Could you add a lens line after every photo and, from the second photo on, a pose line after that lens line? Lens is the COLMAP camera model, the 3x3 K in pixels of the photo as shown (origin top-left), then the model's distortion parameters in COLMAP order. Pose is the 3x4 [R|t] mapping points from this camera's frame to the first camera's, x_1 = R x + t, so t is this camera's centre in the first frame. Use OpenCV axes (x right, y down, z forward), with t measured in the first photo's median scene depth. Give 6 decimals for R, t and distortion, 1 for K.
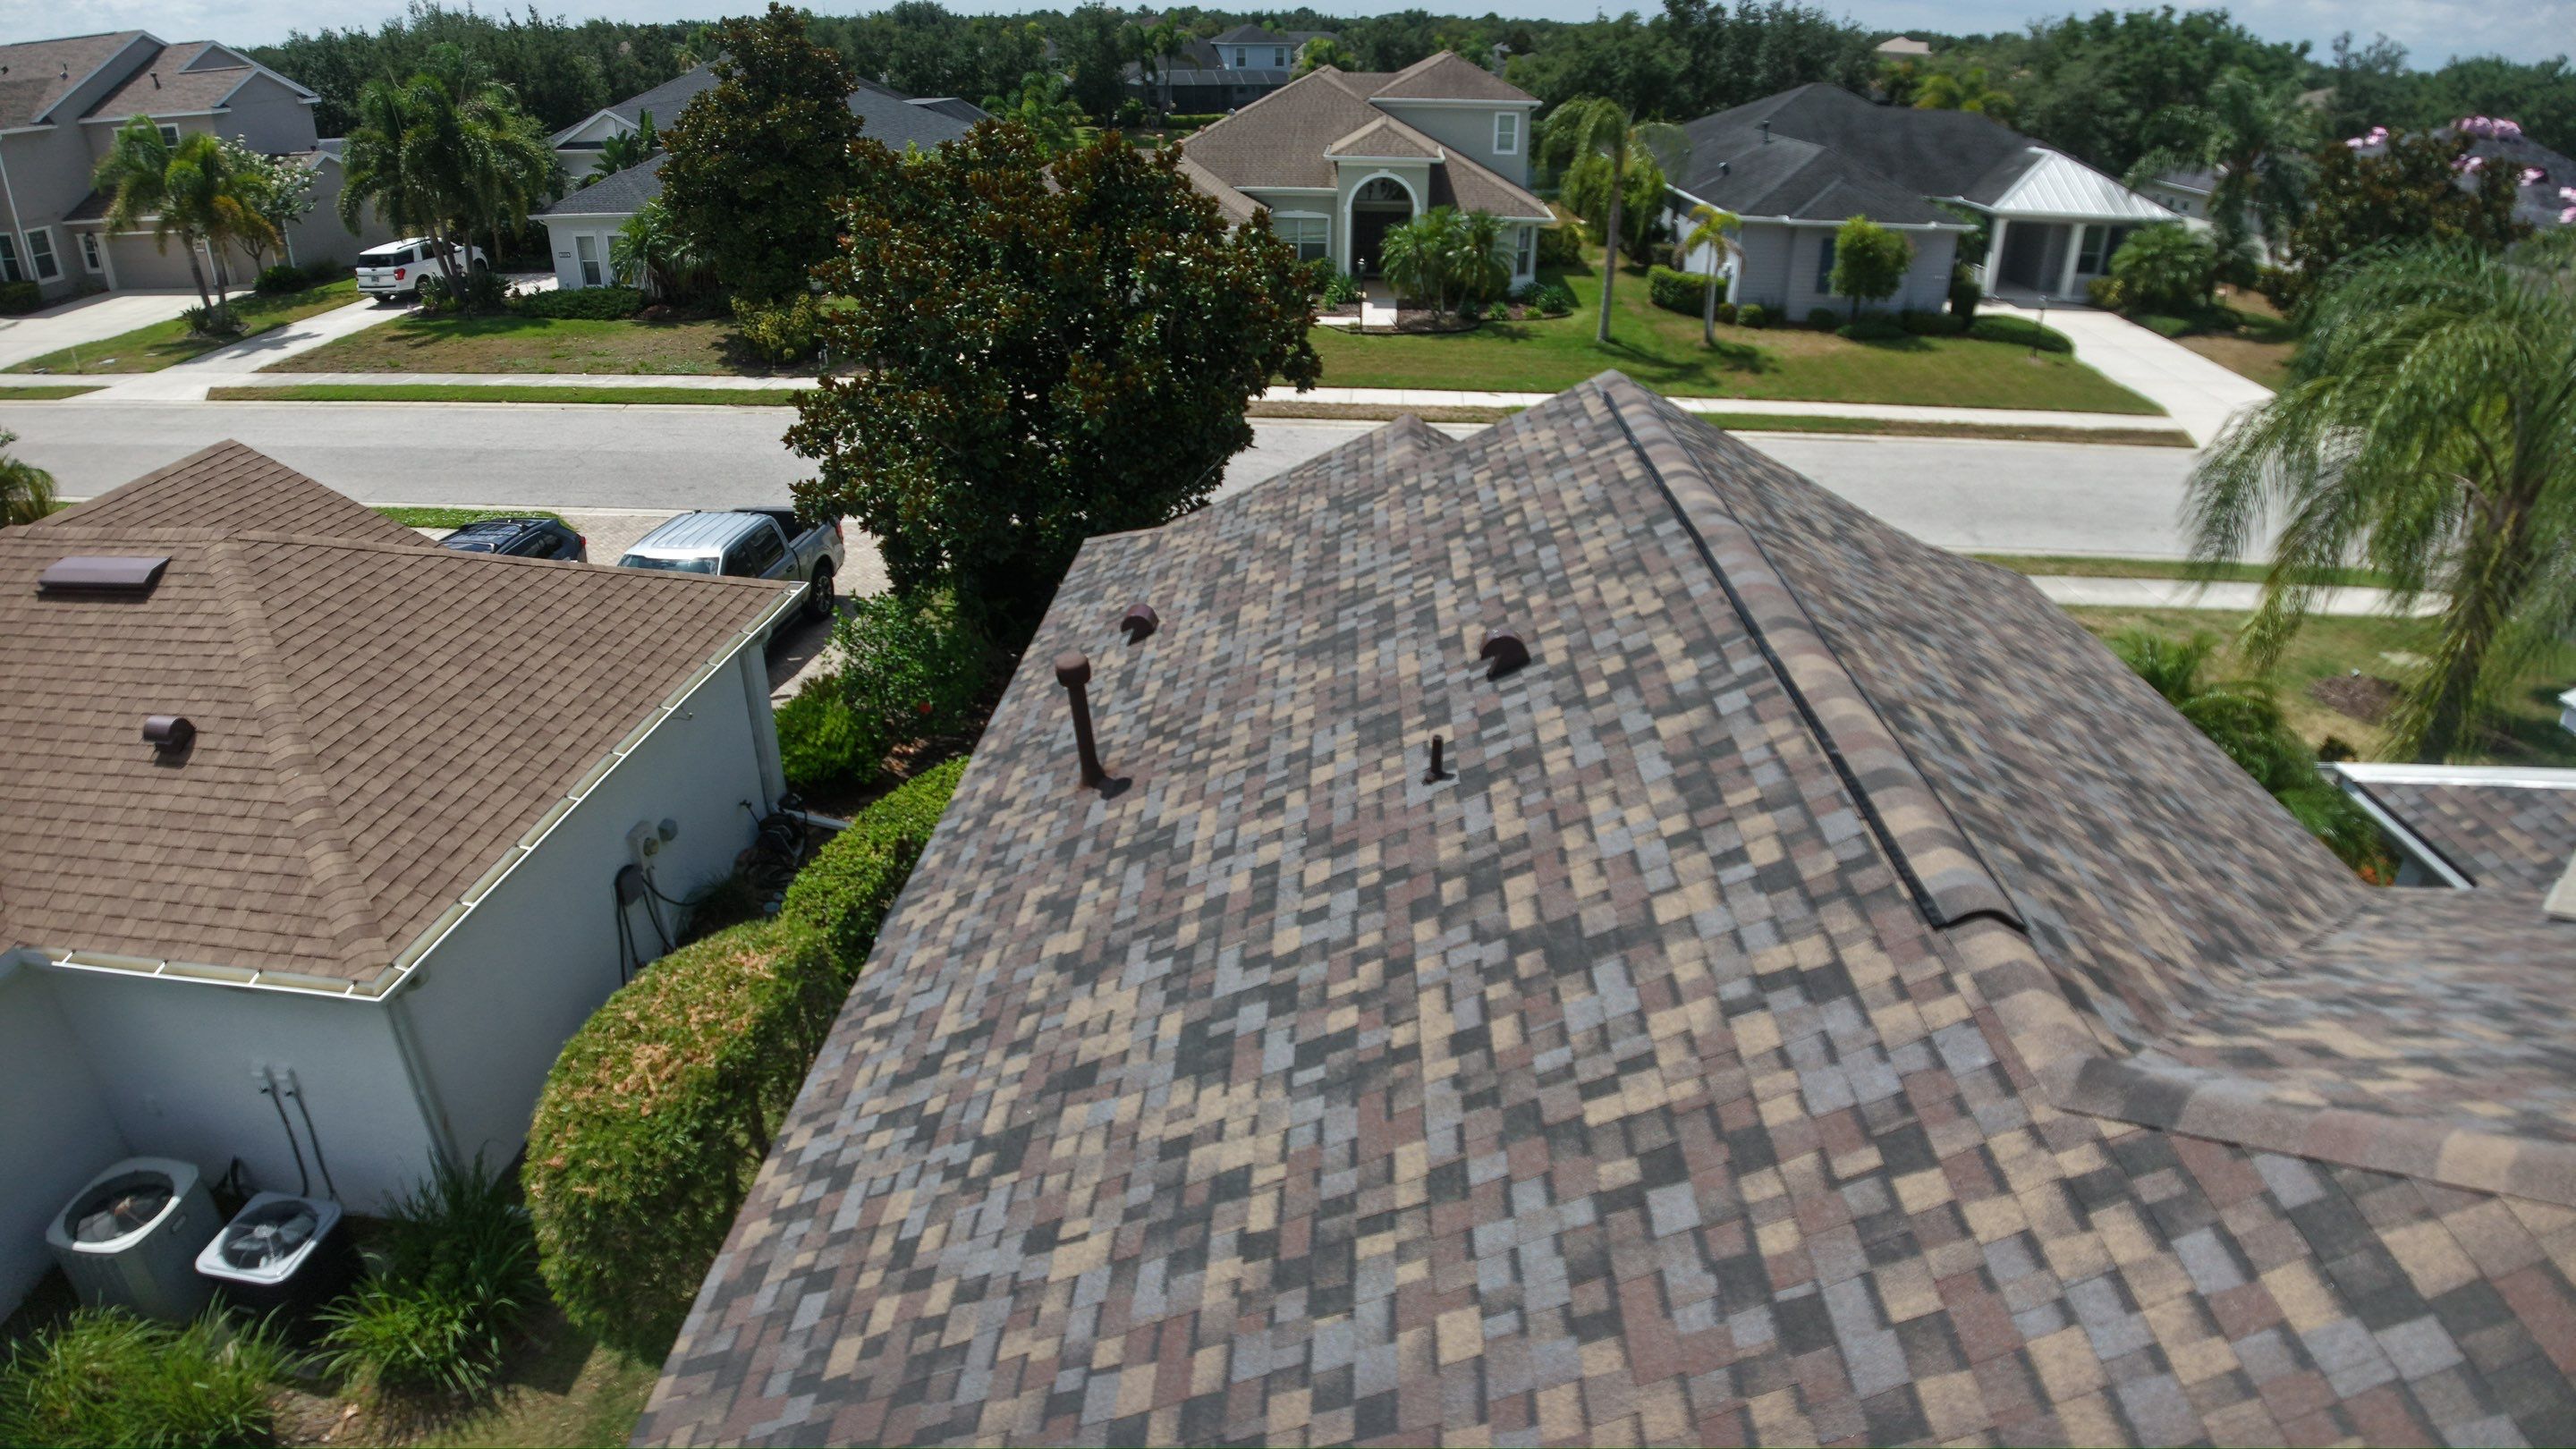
lens RADIAL K [[1440.2, 0, 1298.2], [0, 1440.2, 717.9], [0, 0, 1]] dist [-0.099071, -0.000546]
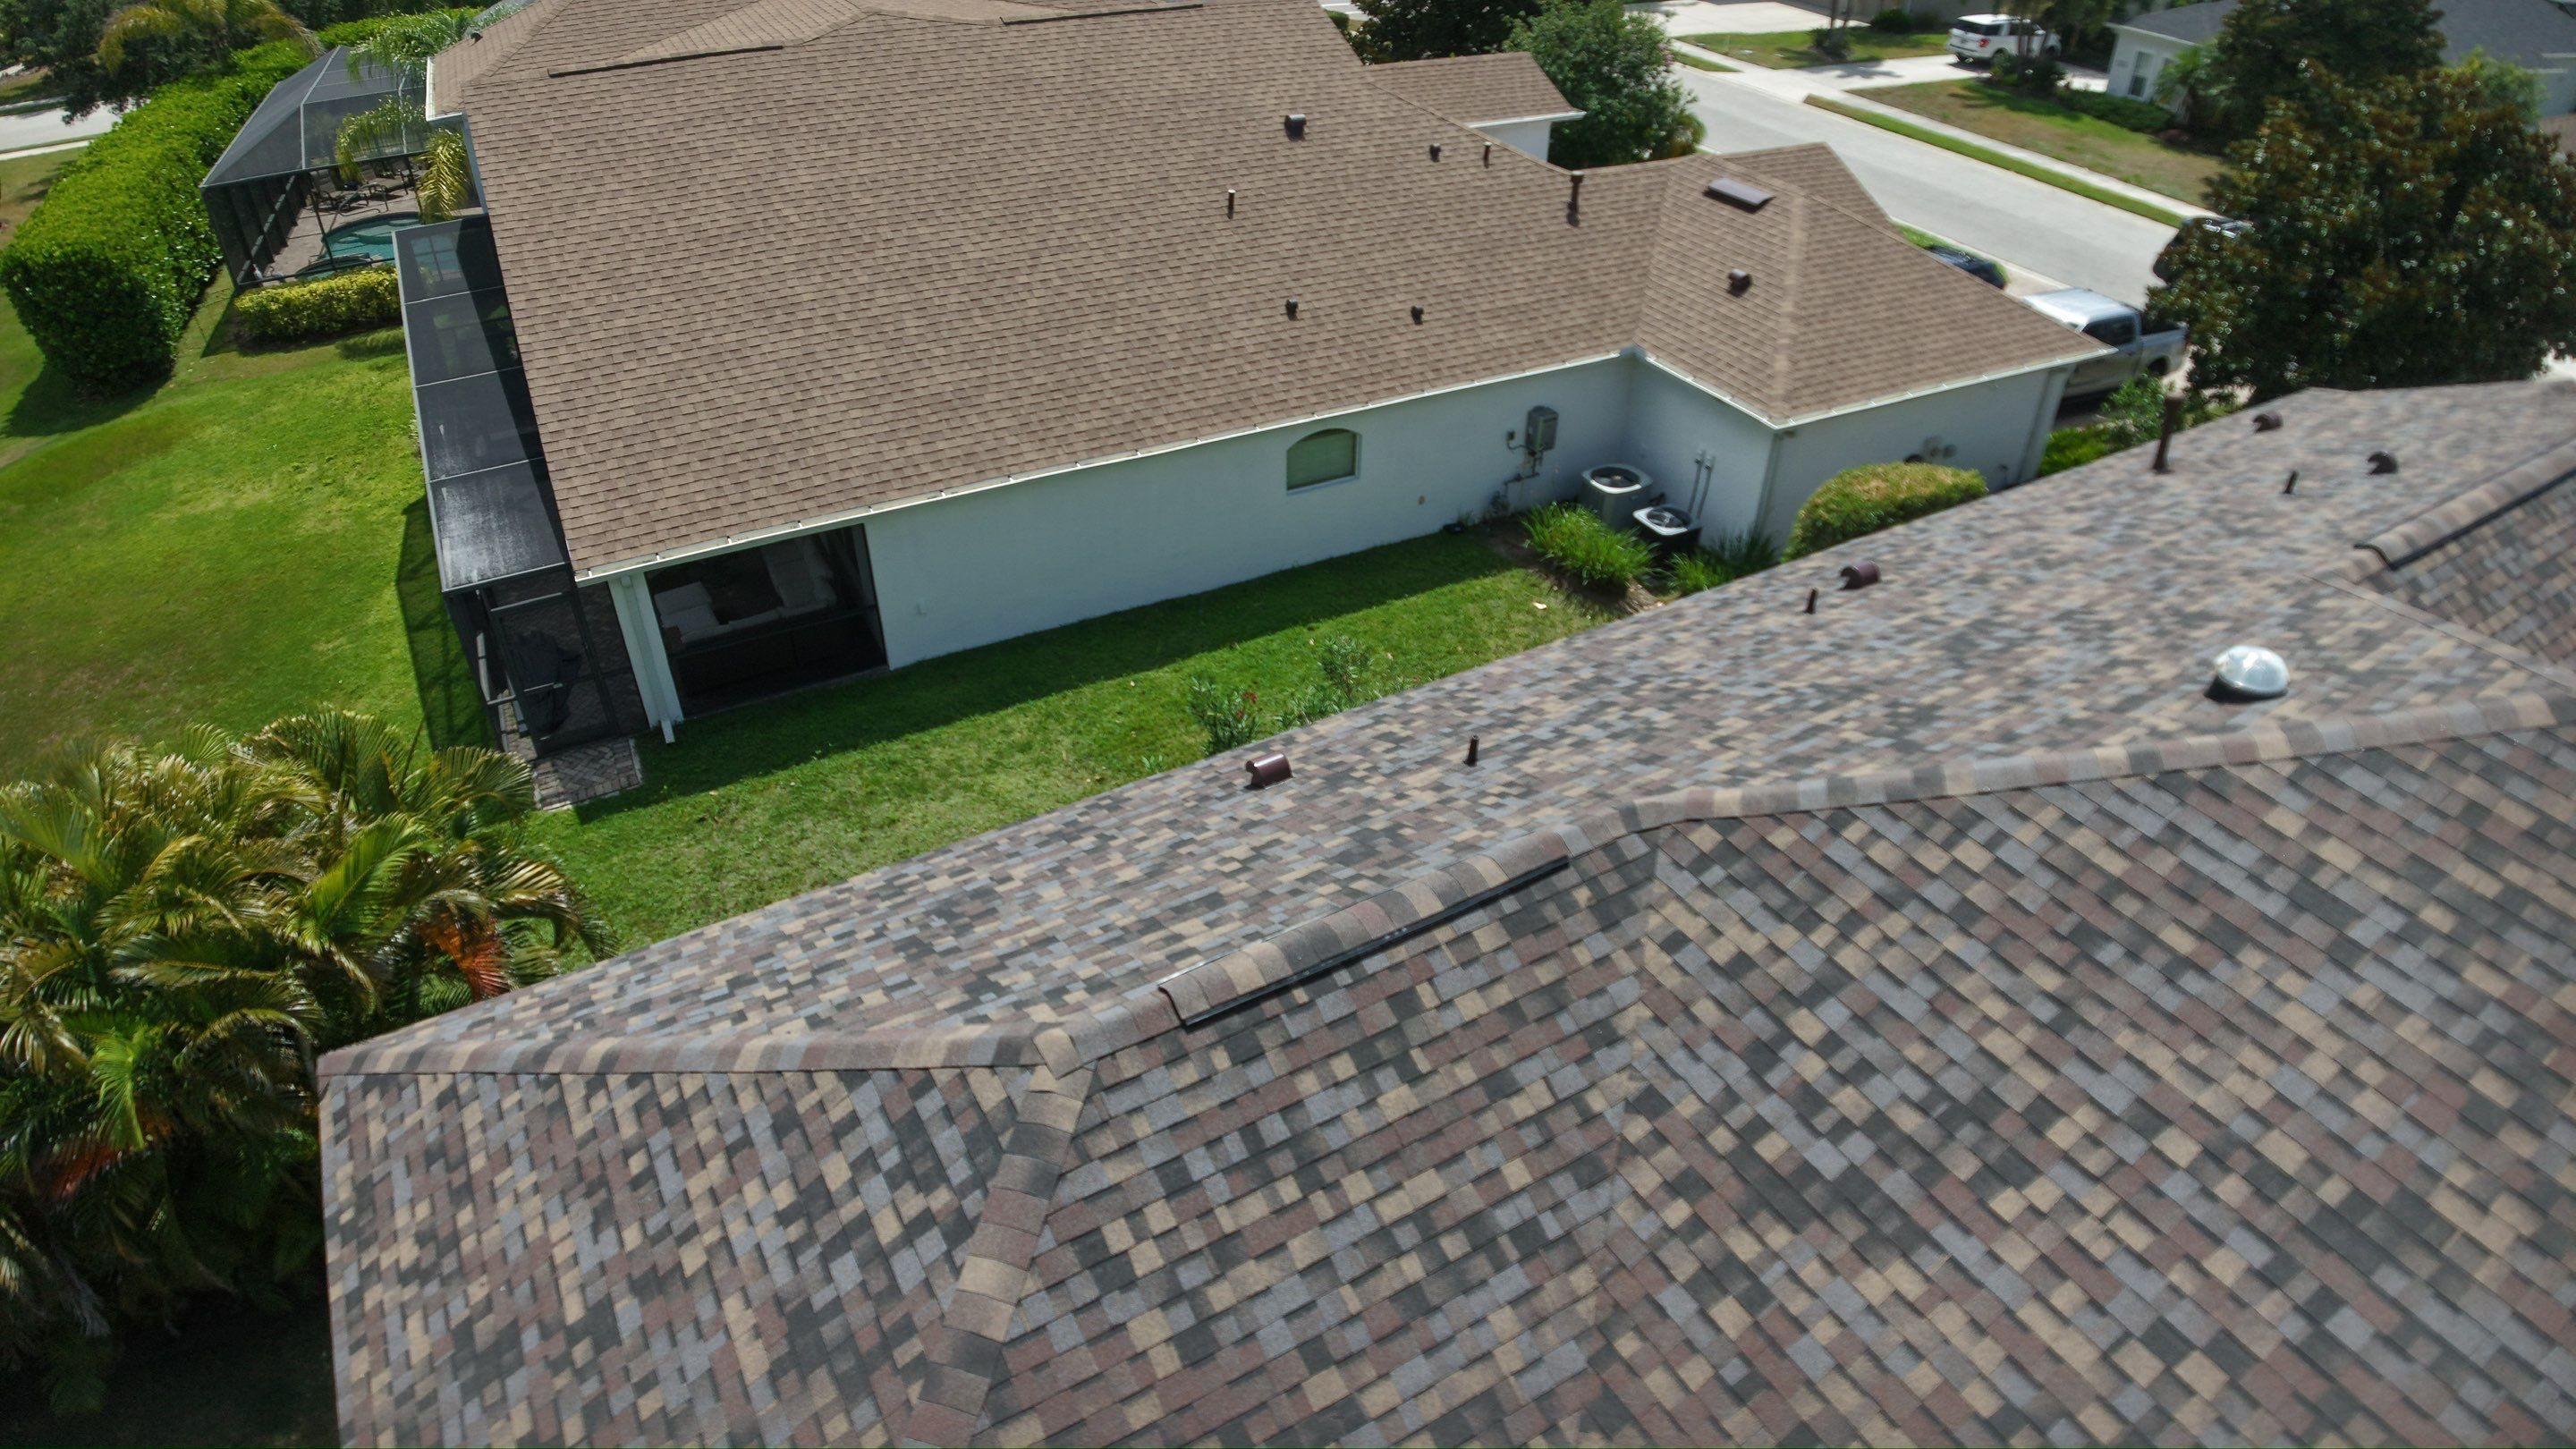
lens RADIAL K [[1441.2, 0, 1281.8], [0, 1441.2, 731.7], [0, 0, 1]] dist [-0.114977, 0.016118]
pose [[0.534484, 0.494989, -0.685064, 0.477357], [-0.380778, 0.864661, 0.327673, 0.144935], [0.754543, 0.085721, 0.650628, -0.702117]]
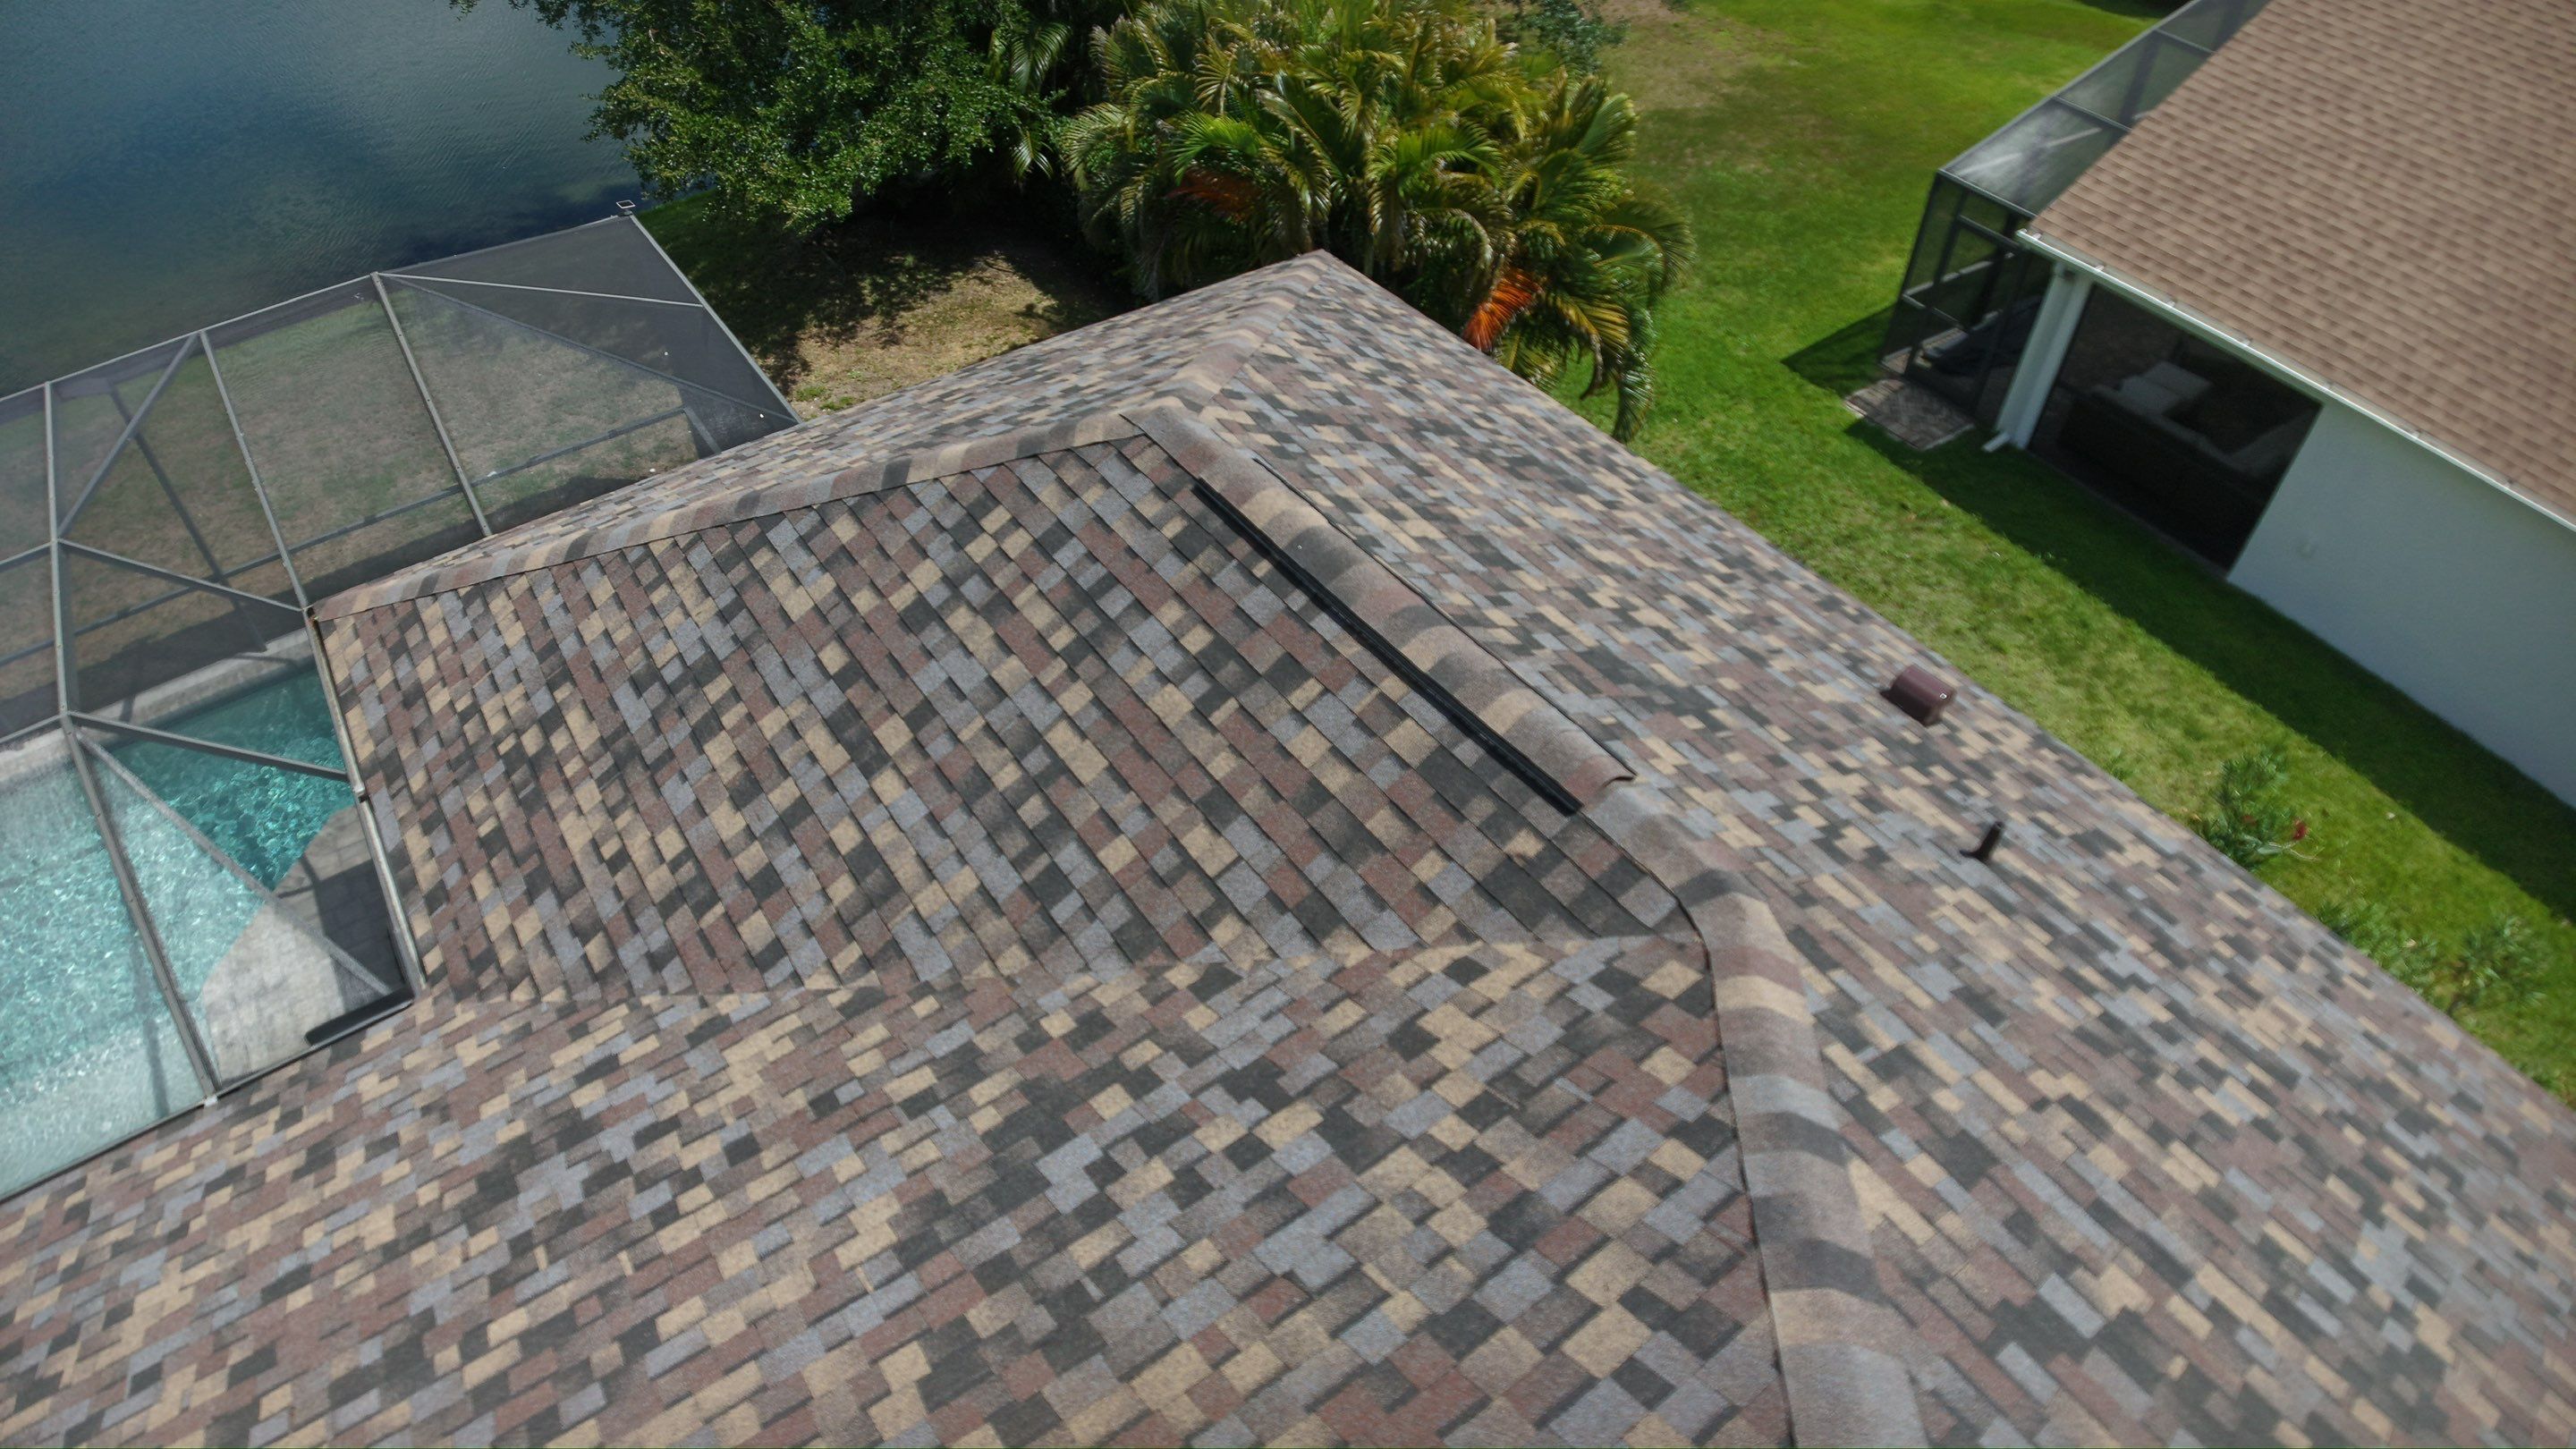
lens RADIAL K [[1420.3, 0, 1305.3], [0, 1420.3, 734.5], [0, 0, 1]] dist [-0.067233, -0.050391]
pose [[-0.785146, 0.427385, -0.448205, 0.358271], [-0.297121, 0.375040, 0.878102, 0.005979], [0.543383, 0.822610, -0.167476, -0.130975]]
